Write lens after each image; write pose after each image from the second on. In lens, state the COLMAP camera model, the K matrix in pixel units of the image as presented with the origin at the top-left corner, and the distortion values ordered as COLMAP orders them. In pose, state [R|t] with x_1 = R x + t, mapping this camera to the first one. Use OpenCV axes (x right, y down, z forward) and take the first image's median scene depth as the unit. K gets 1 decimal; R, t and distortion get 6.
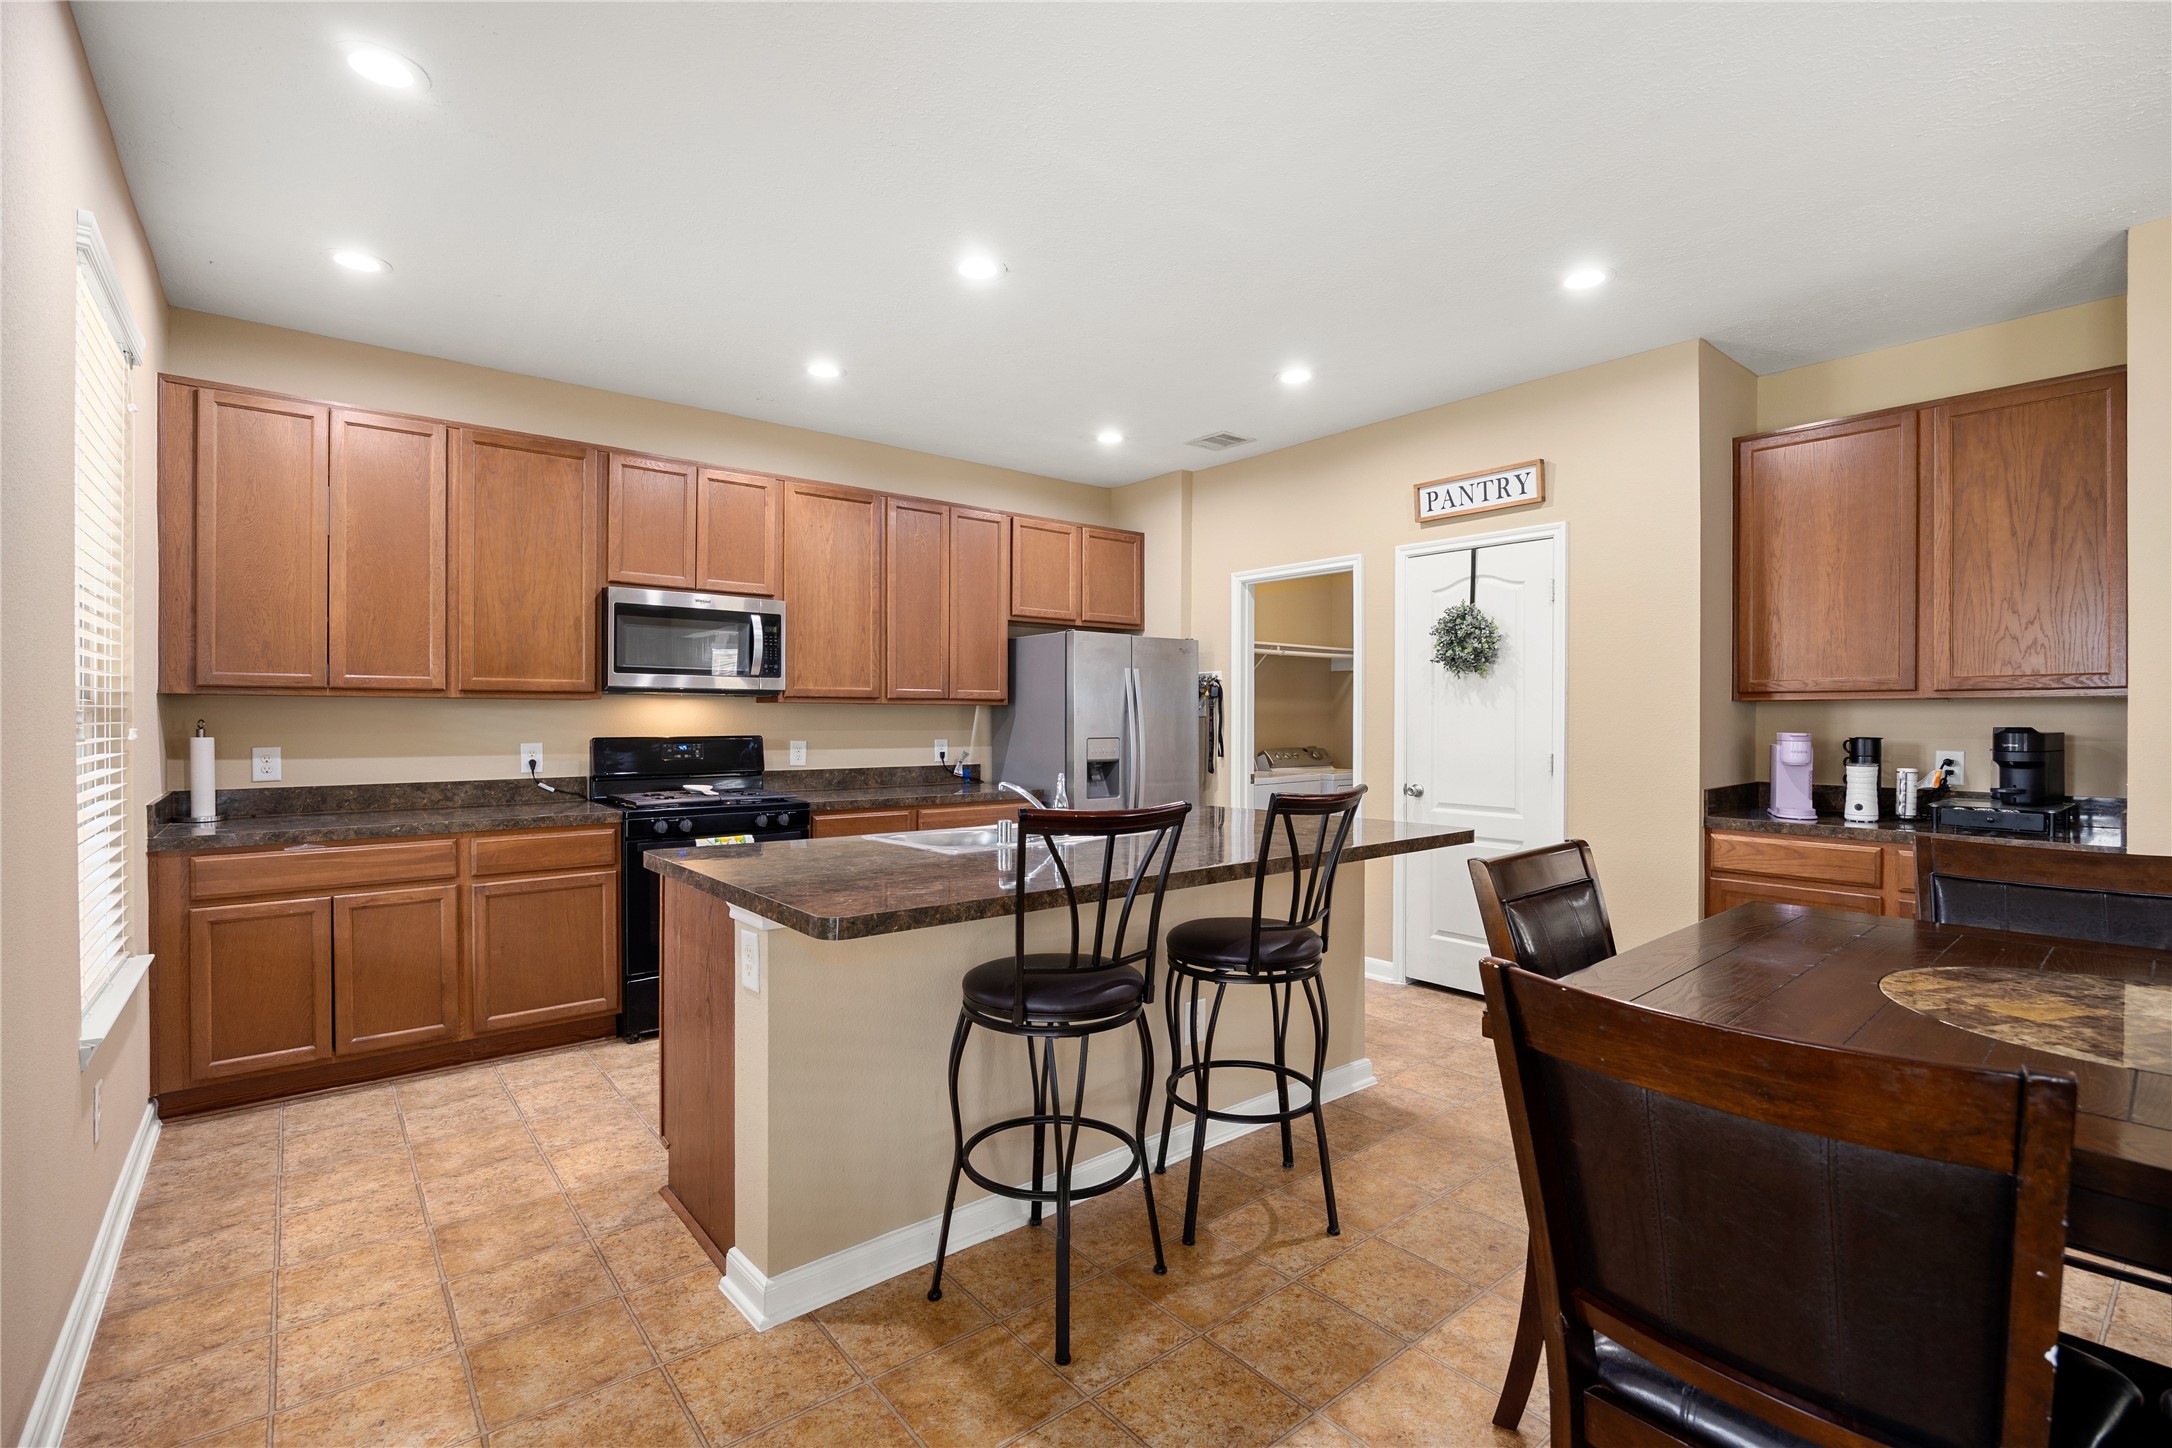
lens RADIAL K [[981.0, 0, 1126.1], [0, 981.0, 718.2], [0, 0, 1]] dist [-0.013988, 0.000829]
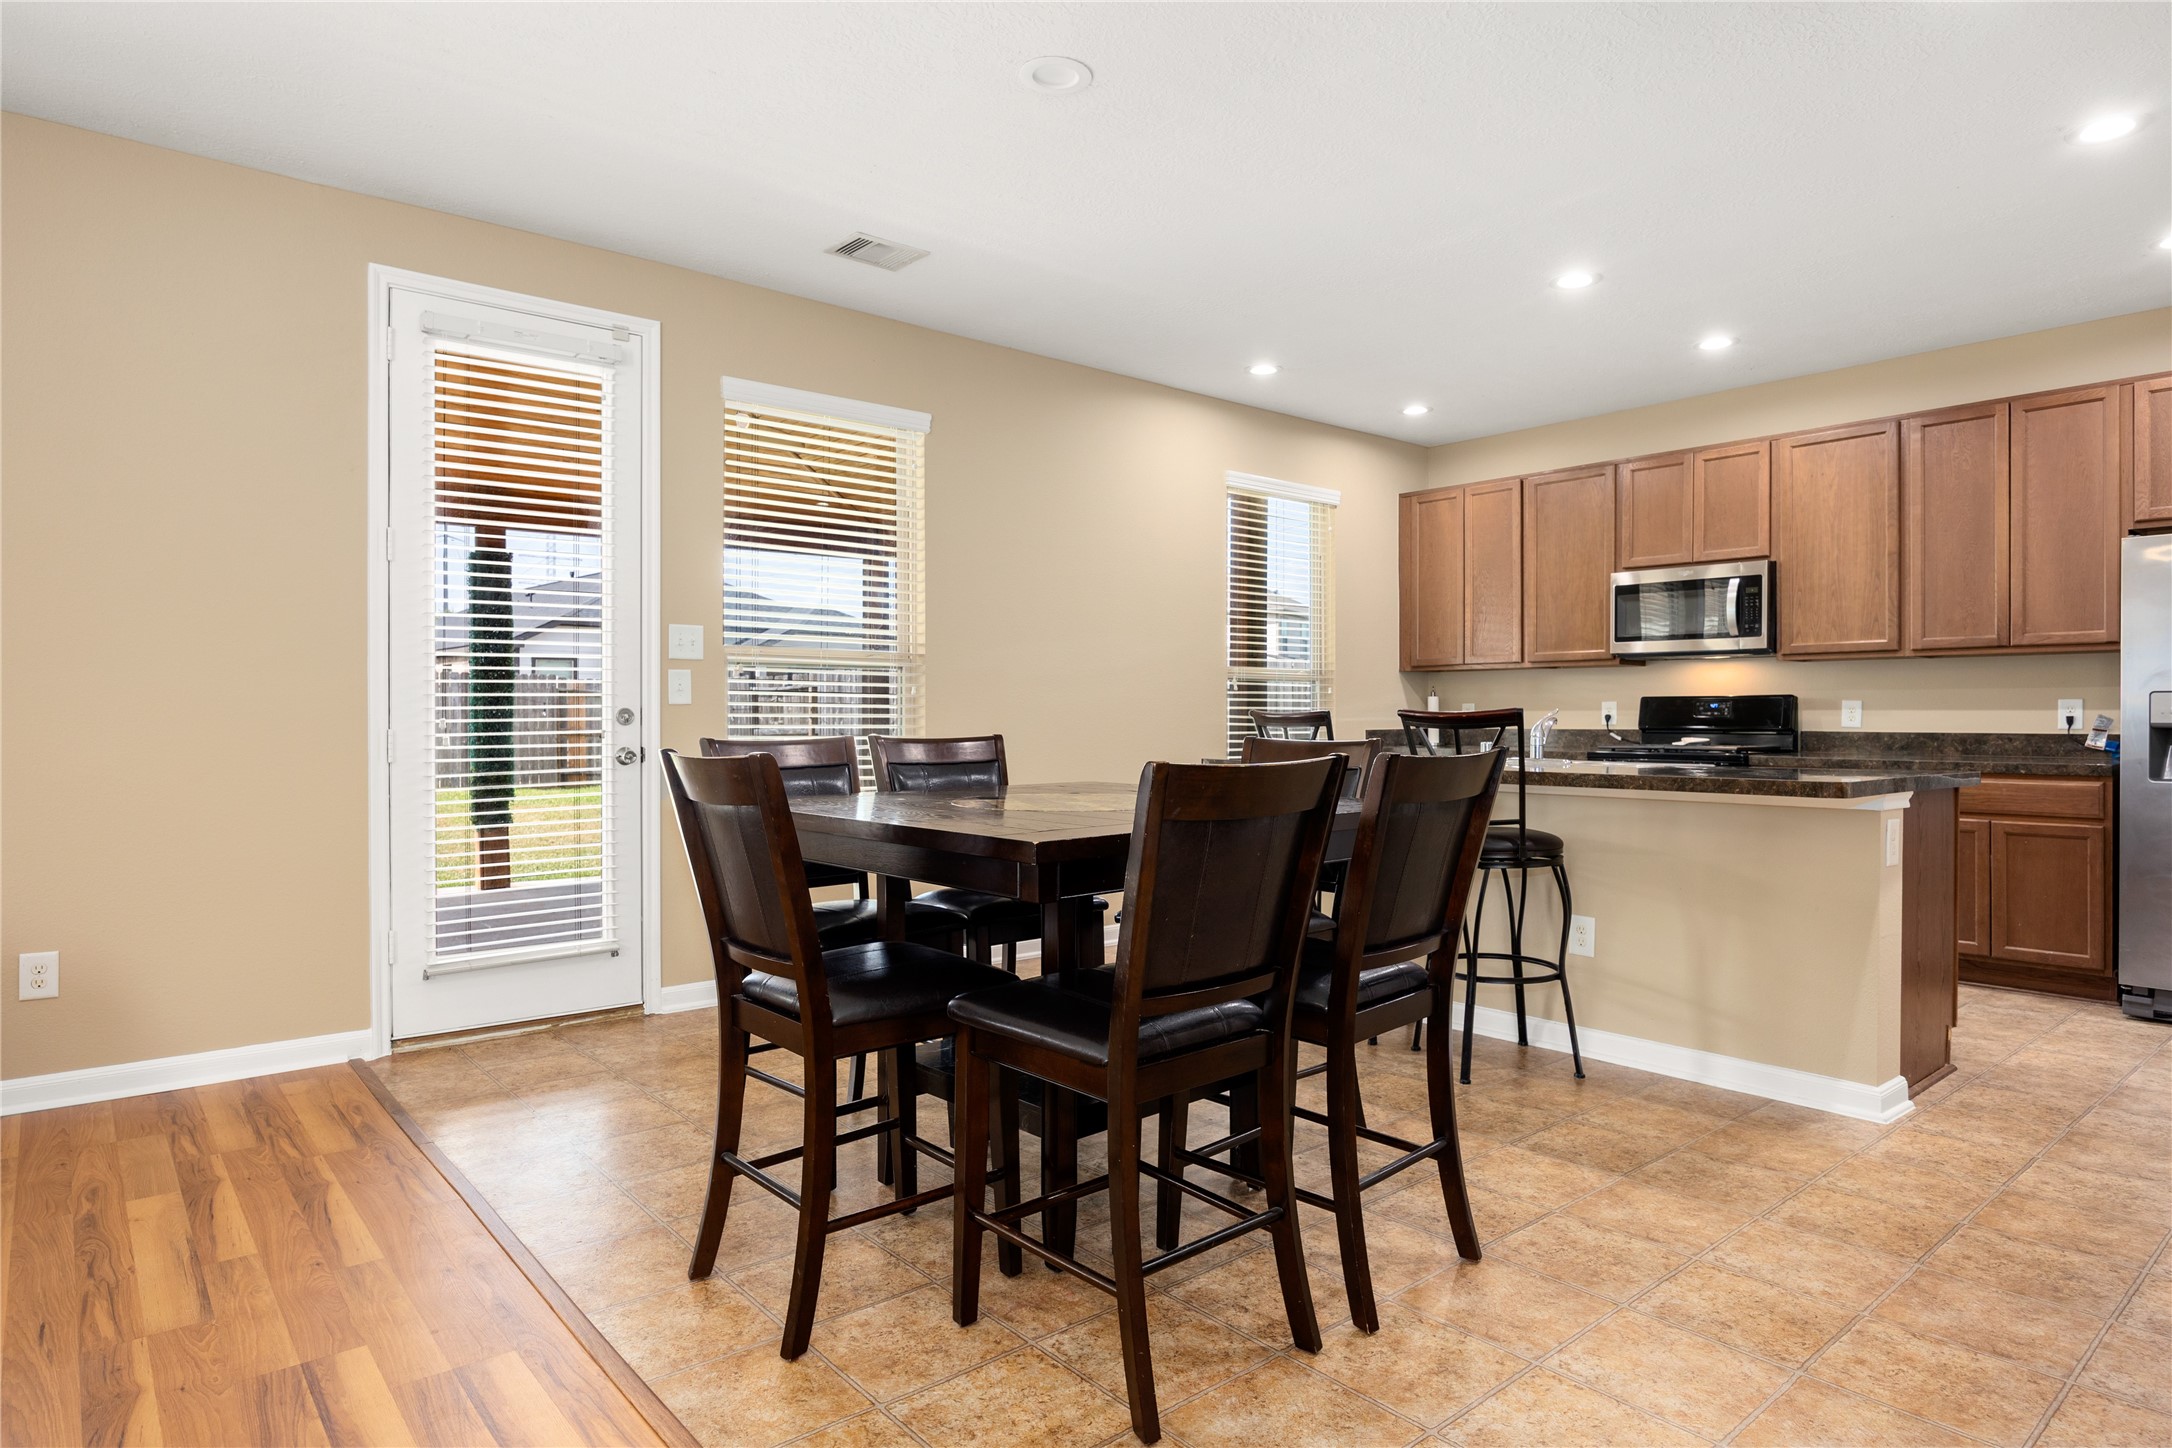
lens RADIAL K [[1231.8, 0, 1102.8], [0, 1231.8, 731.7], [0, 0, 1]] dist [-0.035314, 0.005780]
pose [[0.009412, 0.007224, -0.999930, 0.914922], [-0.001585, 0.999973, 0.007210, 0.050589], [0.999954, 0.001517, 0.009423, 0.300805]]
